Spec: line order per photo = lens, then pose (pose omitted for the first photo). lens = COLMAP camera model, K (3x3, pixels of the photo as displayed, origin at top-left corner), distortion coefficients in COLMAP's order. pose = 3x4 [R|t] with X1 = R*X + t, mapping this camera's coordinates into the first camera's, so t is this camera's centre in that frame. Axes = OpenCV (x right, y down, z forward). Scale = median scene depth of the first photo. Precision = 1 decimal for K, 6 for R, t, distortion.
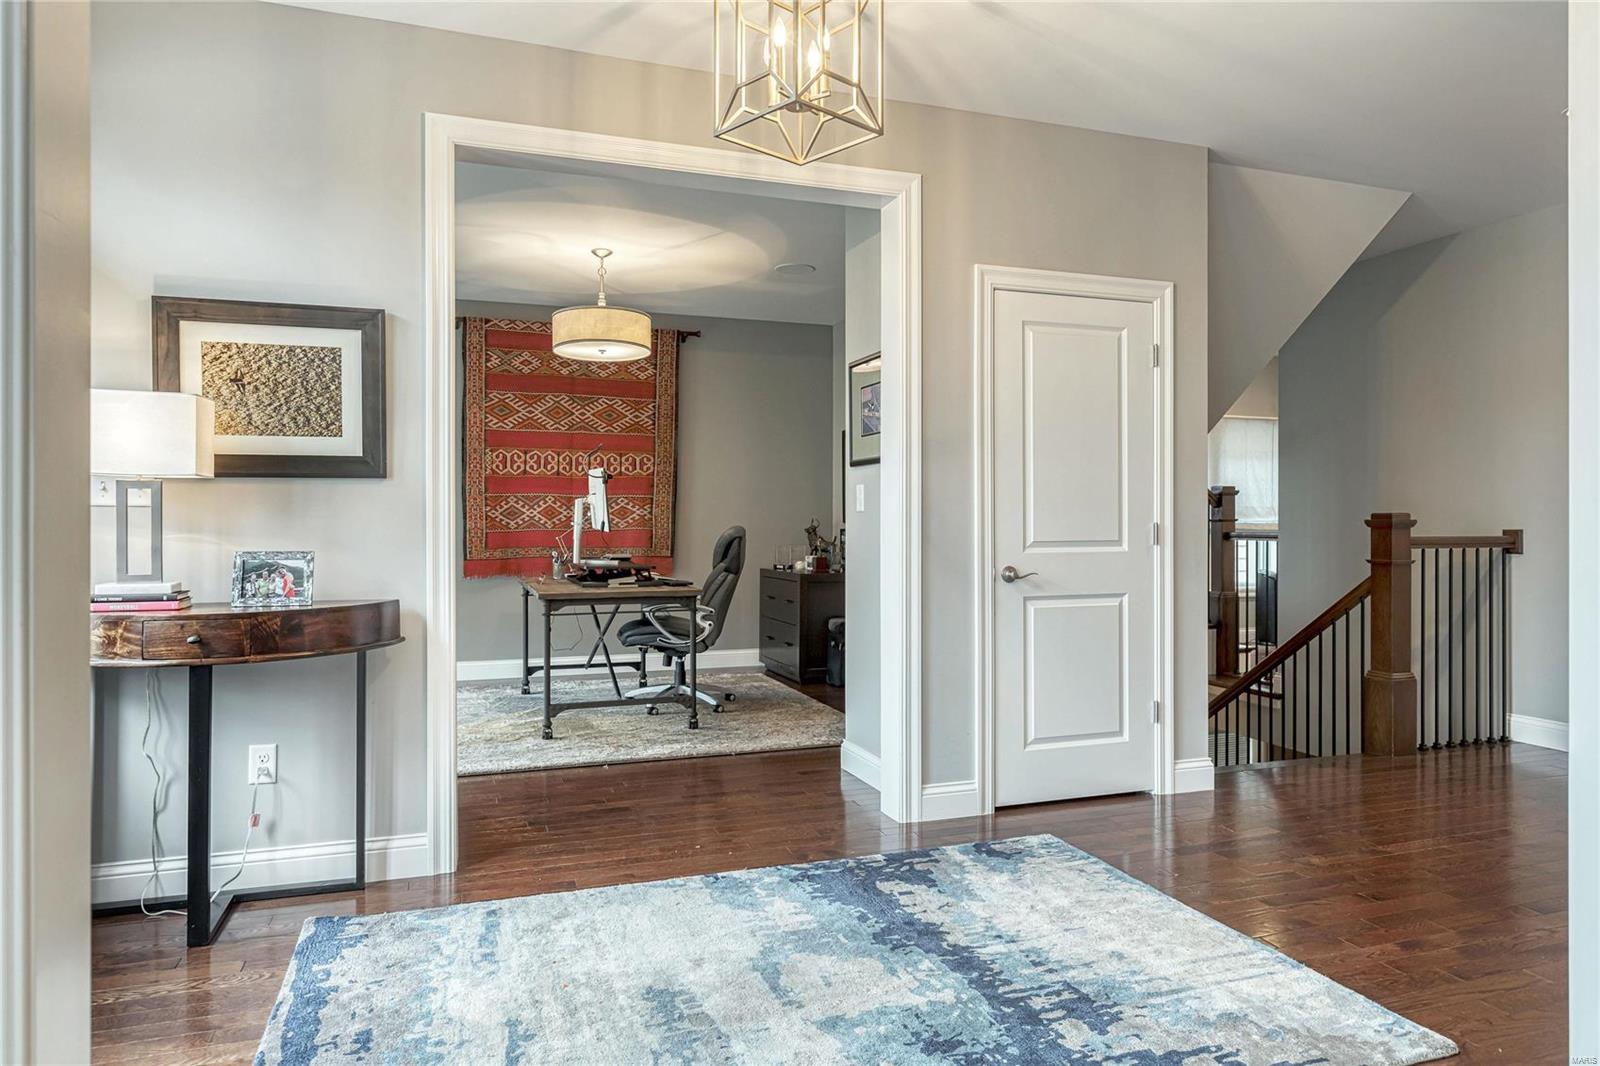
lens RADIAL K [[989.0, 0, 800.7], [0, 989.0, 532.2], [0, 0, 1]] dist [0.011016, 0.000303]
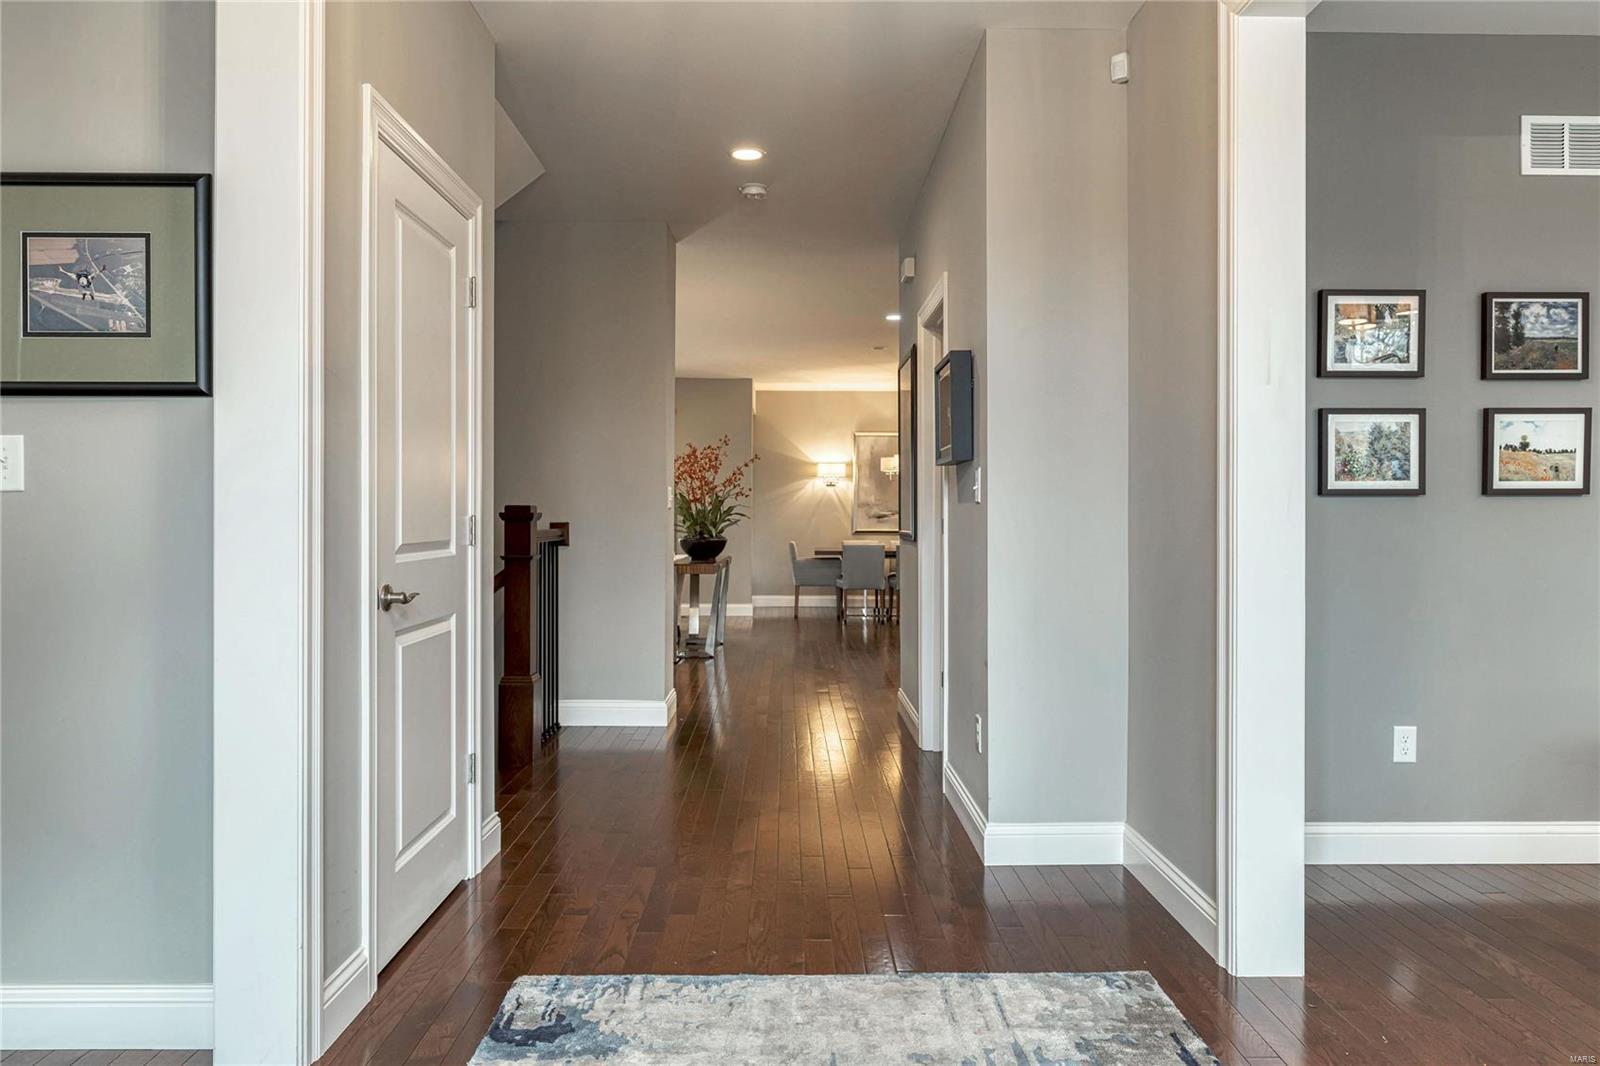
lens RADIAL K [[1083.4, 0, 800.3], [0, 1083.4, 519.3], [0, 0, 1]] dist [-0.002926, -0.000297]
pose [[0.327720, -0.003206, 0.944770, -0.414604], [0.009992, 0.999950, -0.000073, -0.005259], [-0.944722, 0.009464, 0.327736, 0.623293]]
